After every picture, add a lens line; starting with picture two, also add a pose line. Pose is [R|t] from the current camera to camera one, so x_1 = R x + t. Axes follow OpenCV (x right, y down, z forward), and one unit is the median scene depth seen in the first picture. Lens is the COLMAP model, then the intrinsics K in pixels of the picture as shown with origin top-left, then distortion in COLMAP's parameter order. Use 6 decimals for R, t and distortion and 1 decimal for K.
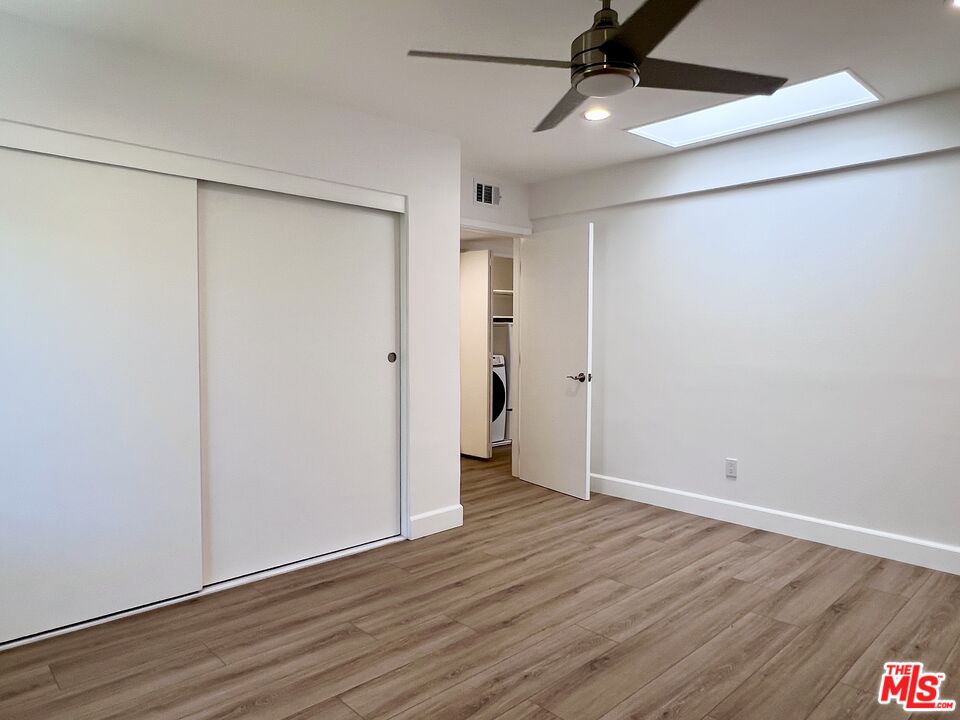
lens RADIAL K [[612.9, 0, 482.0], [0, 612.9, 362.9], [0, 0, 1]] dist [0.000967, -0.001987]
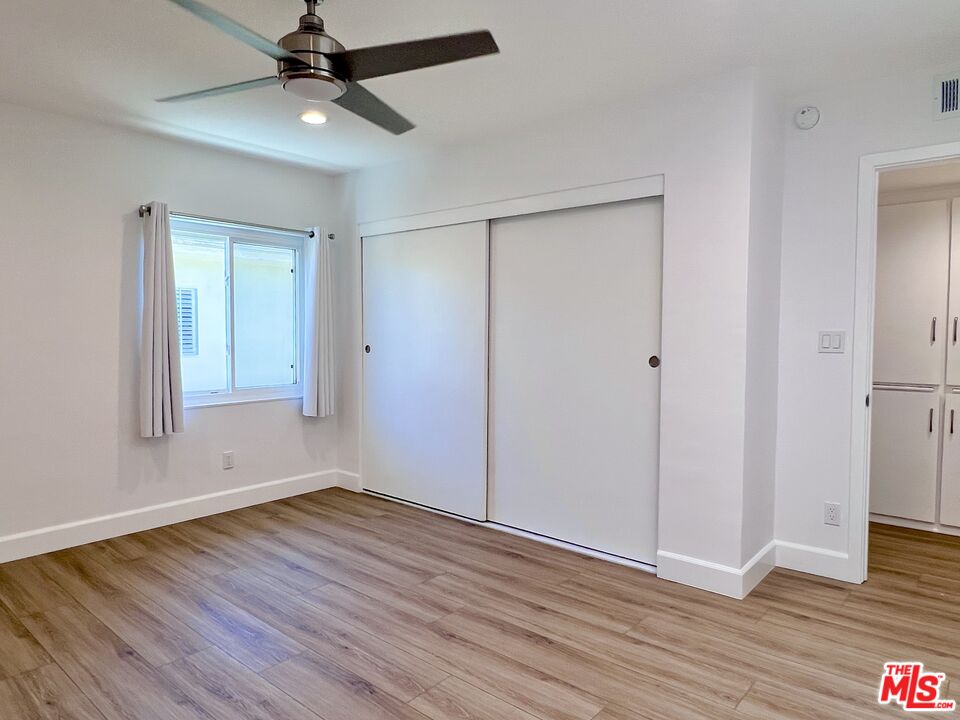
lens RADIAL K [[612.9, 0, 482.0], [0, 612.9, 362.9], [0, 0, 1]] dist [0.000967, -0.001987]
pose [[0.121738, 0.055349, -0.991018, 0.855222], [-0.052496, 0.997406, 0.049257, -0.047119], [0.991173, 0.046029, 0.124328, 0.796689]]
